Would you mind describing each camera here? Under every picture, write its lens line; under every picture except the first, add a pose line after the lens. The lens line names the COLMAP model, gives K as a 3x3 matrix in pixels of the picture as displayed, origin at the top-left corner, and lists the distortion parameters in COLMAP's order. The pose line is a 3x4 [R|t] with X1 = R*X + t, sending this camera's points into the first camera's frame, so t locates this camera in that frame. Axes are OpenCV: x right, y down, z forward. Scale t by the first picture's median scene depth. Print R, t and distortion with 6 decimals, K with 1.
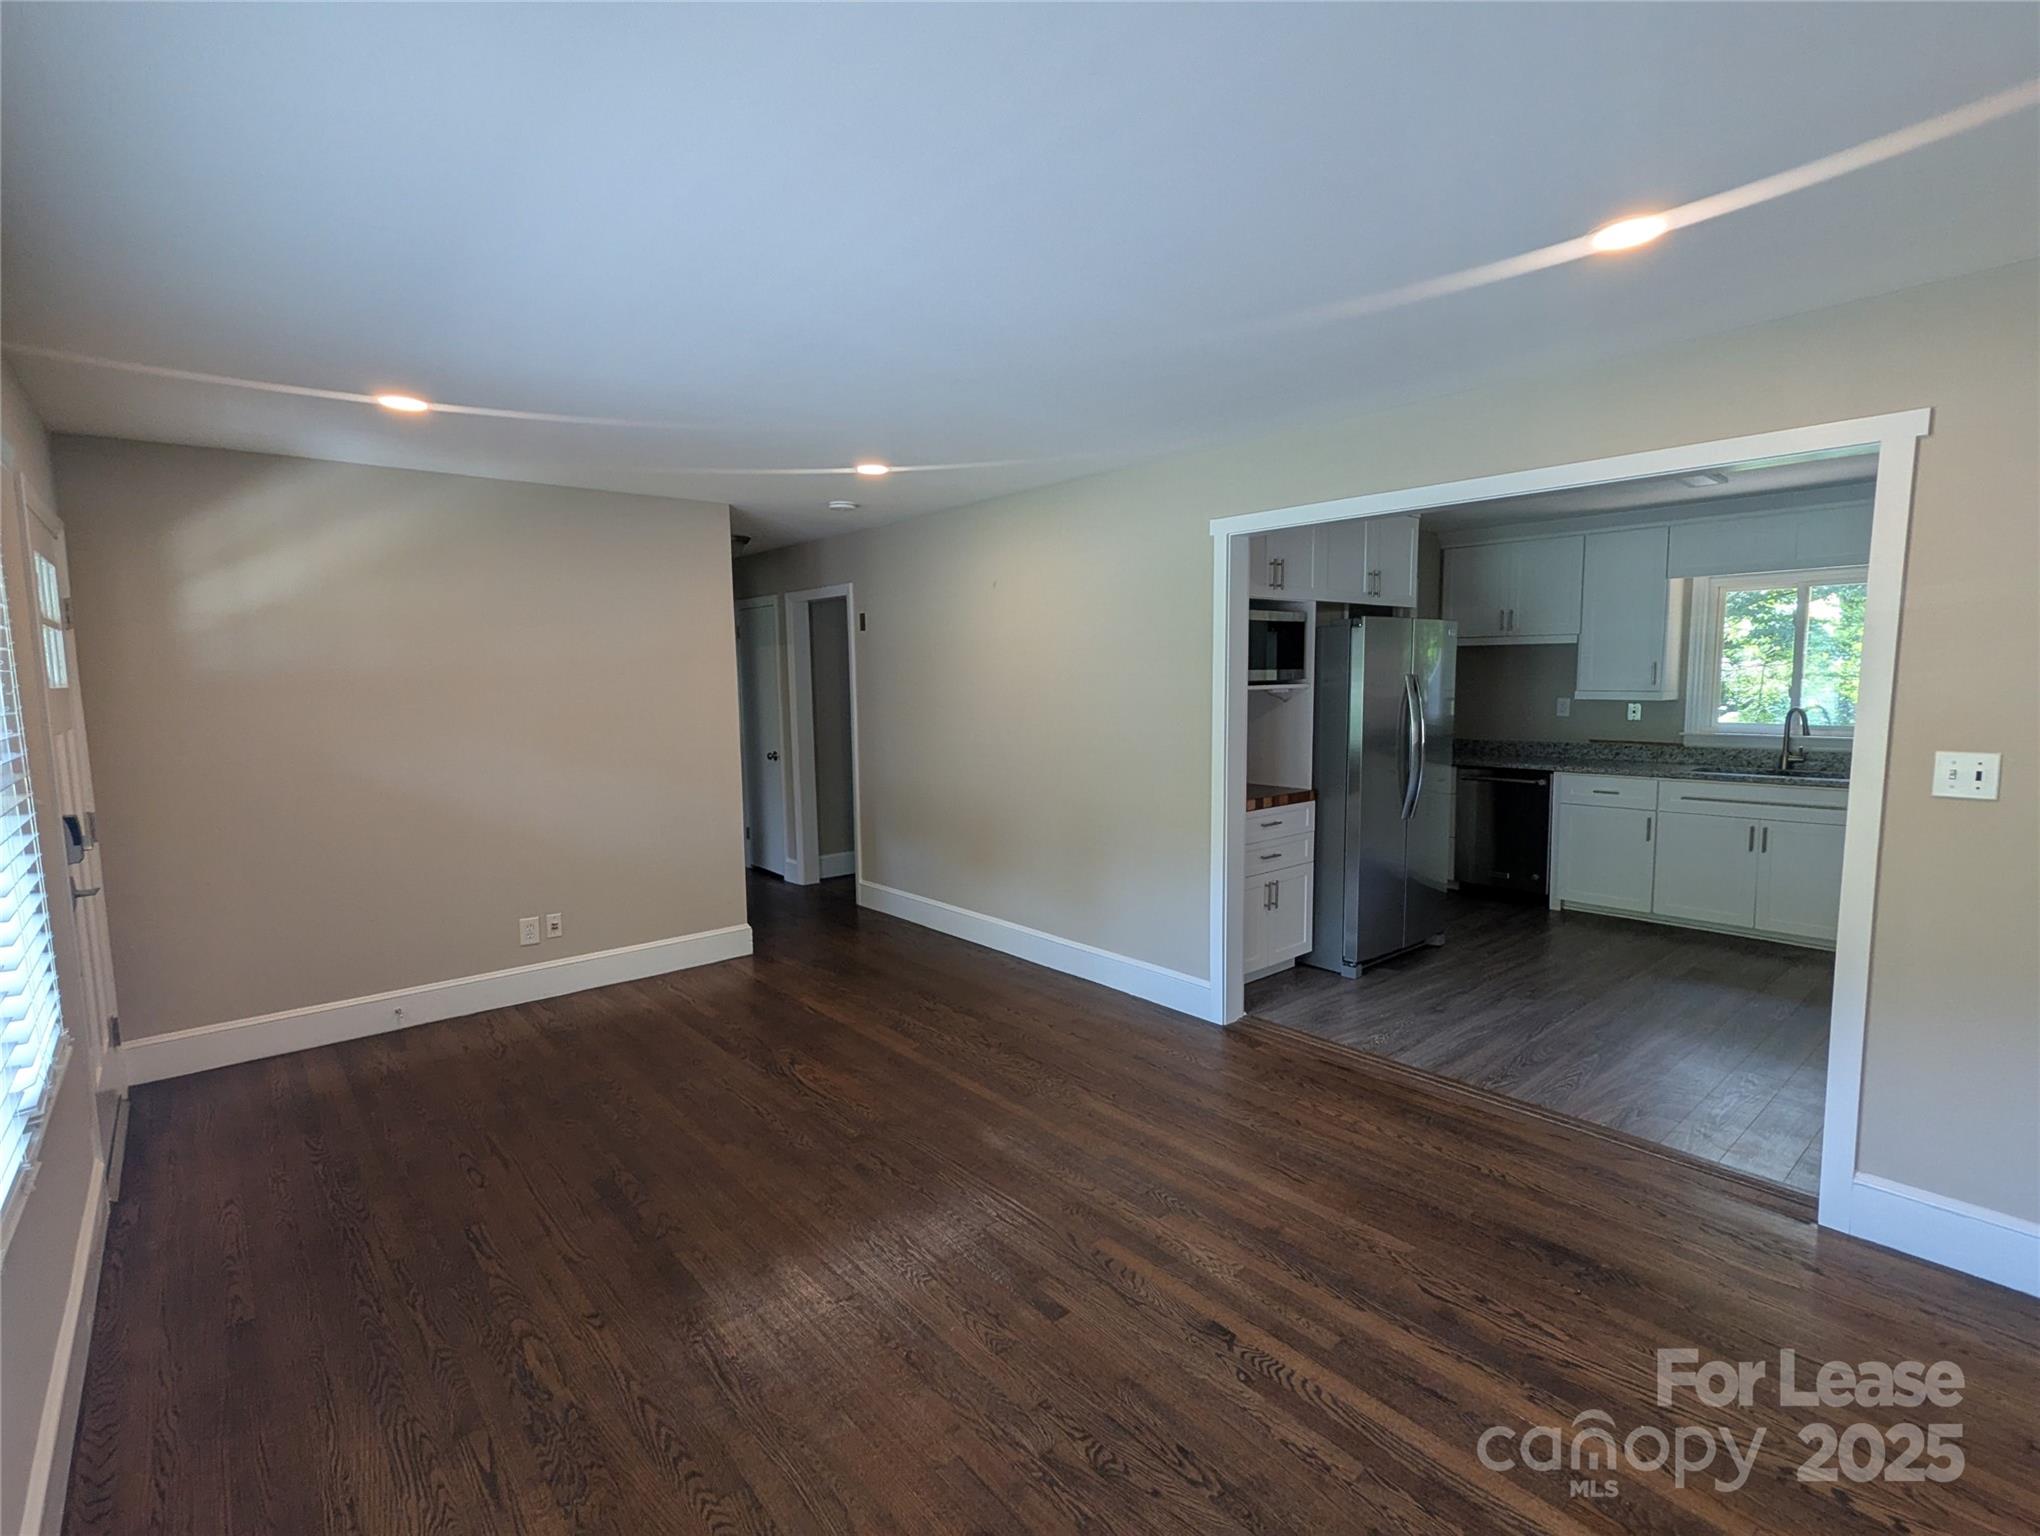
lens RADIAL K [[970.2, 0, 1030.8], [0, 970.2, 767.2], [0, 0, 1]] dist [0.000733, 0.000333]
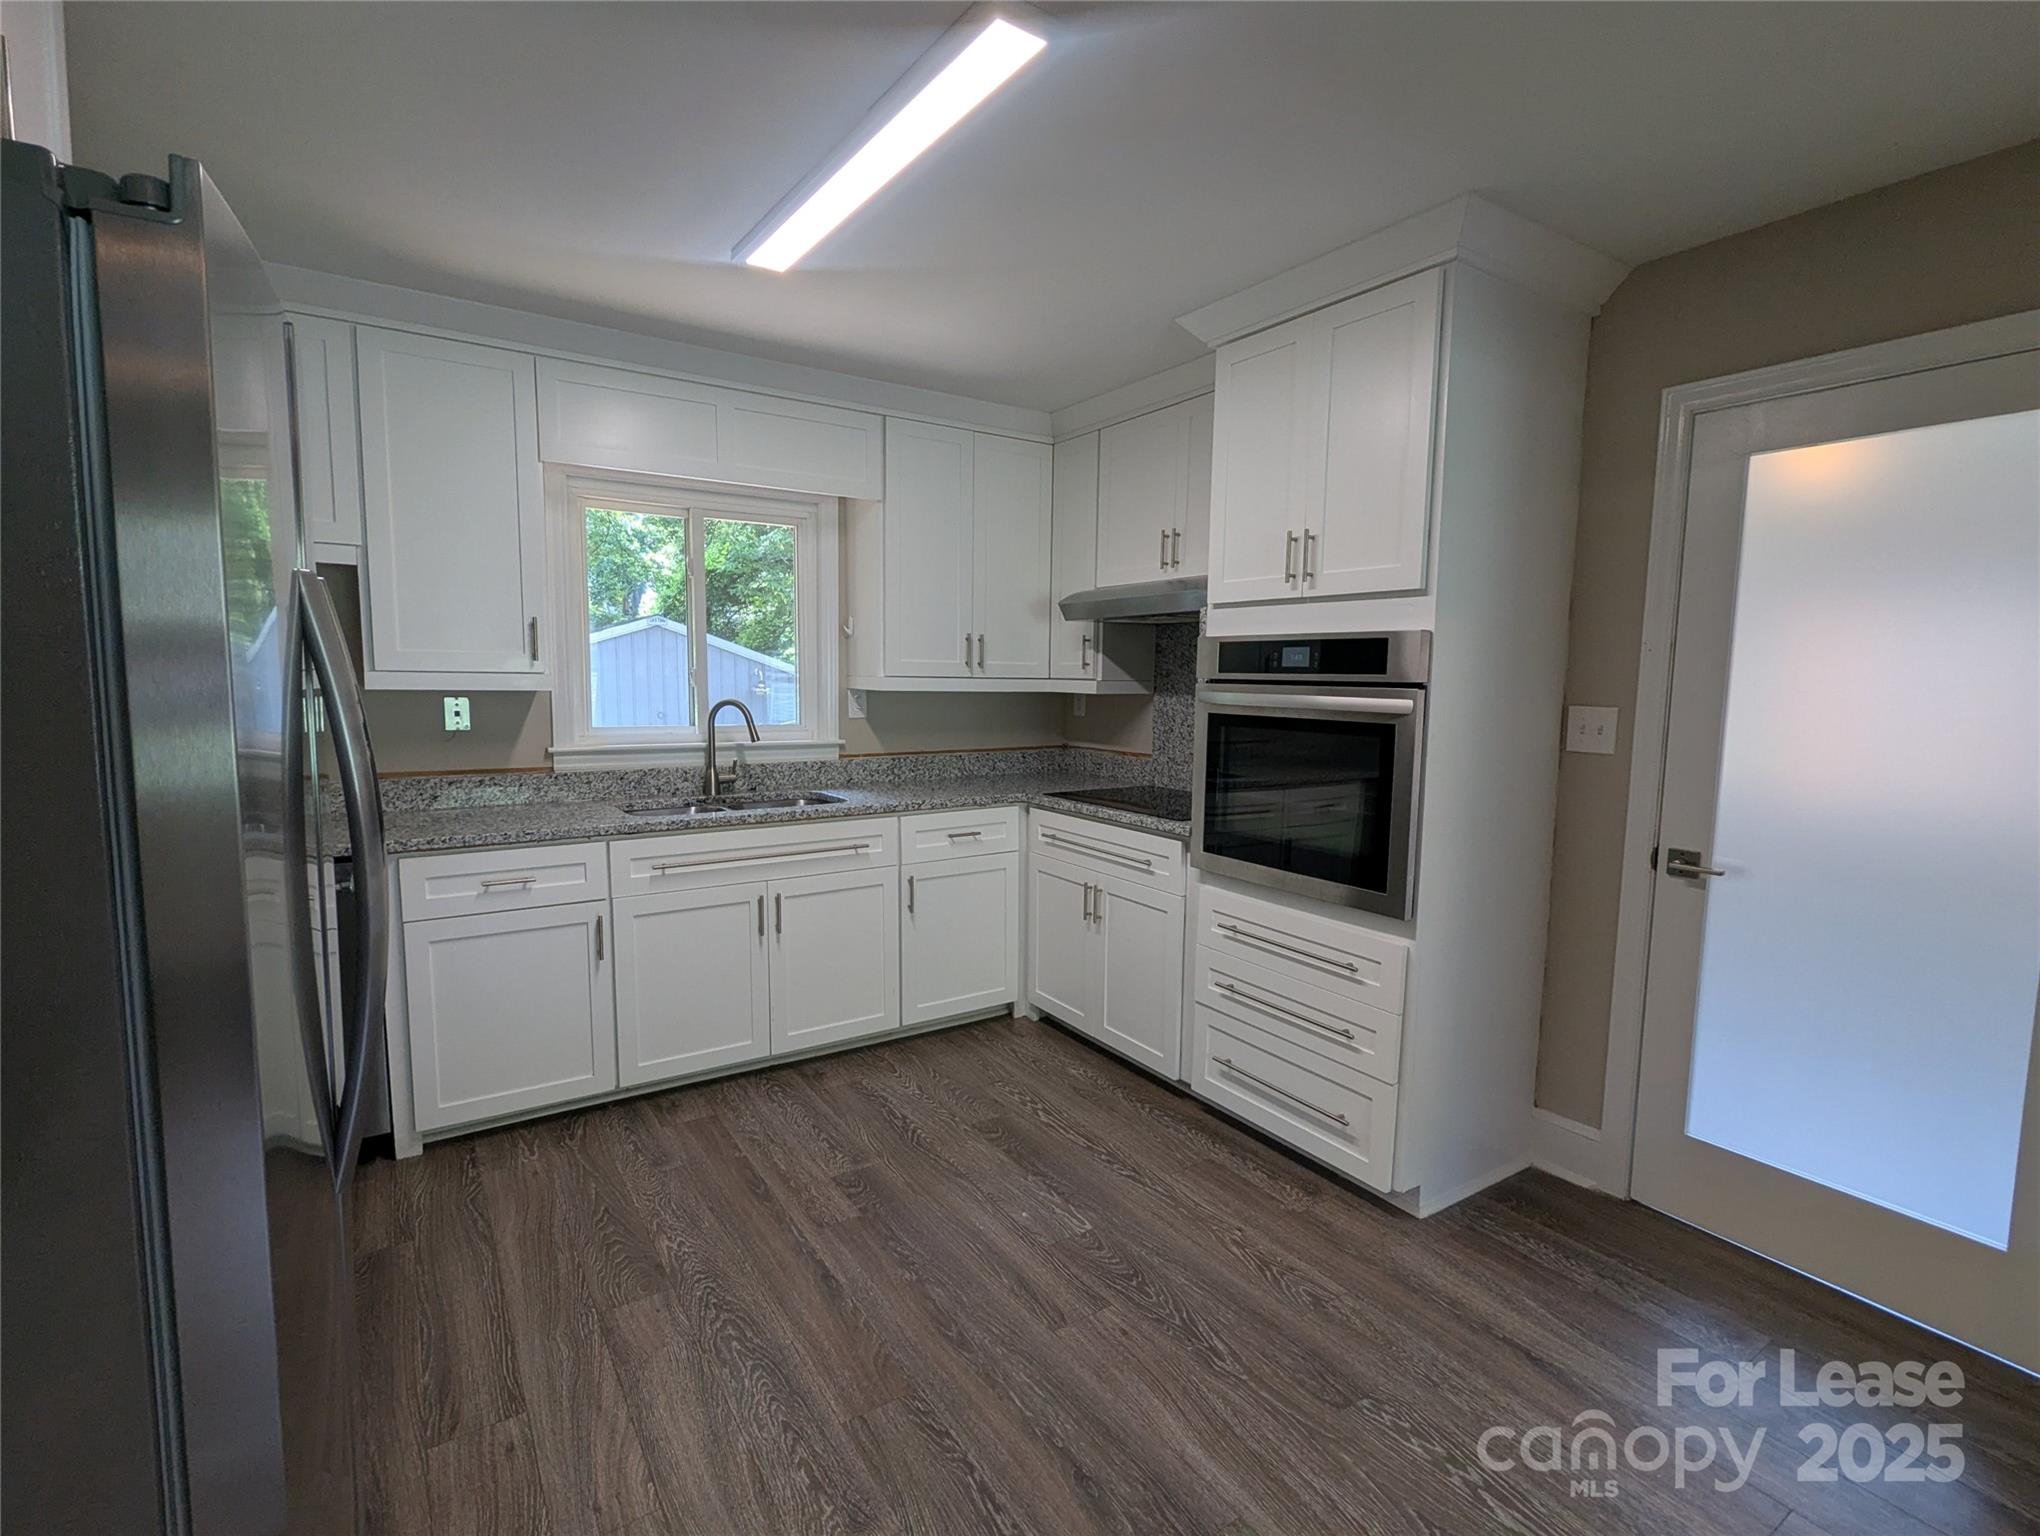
lens RADIAL K [[970.2, 0, 1040.1], [0, 970.2, 776.3], [0, 0, 1]] dist [0.000733, 0.000333]
pose [[0.121004, -0.088953, 0.988658, 0.158647], [0.080007, 0.993610, 0.079606, -0.044549], [-0.989423, 0.069466, 0.127348, 0.694745]]
